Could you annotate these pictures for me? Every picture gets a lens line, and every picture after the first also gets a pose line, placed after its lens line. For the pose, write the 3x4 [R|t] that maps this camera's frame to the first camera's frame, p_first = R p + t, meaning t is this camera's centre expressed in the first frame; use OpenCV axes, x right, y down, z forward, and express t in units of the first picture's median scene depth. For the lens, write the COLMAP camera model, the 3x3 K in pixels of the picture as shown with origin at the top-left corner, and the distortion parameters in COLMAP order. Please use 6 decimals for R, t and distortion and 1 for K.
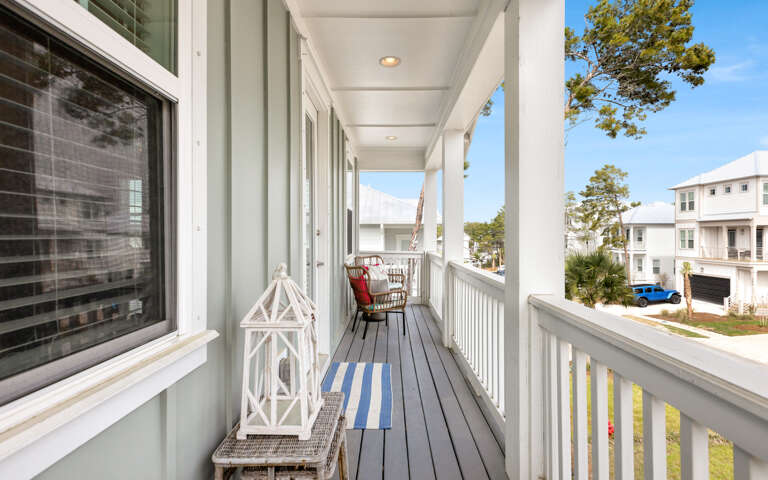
lens RADIAL K [[344.8, 0, 386.3], [0, 344.8, 233.5], [0, 0, 1]] dist [-0.000210, -0.000250]
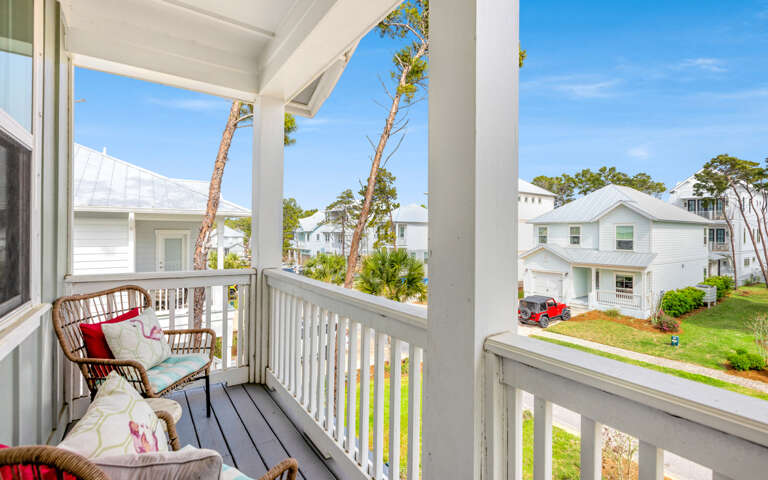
lens RADIAL K [[344.8, 0, 386.3], [0, 344.8, 233.5], [0, 0, 1]] dist [-0.000210, -0.000250]
pose [[0.802926, 0.001732, 0.596077, -0.005526], [-0.009506, 0.999906, 0.009899, -0.000738], [-0.596004, -0.013614, 0.802866, 0.100266]]
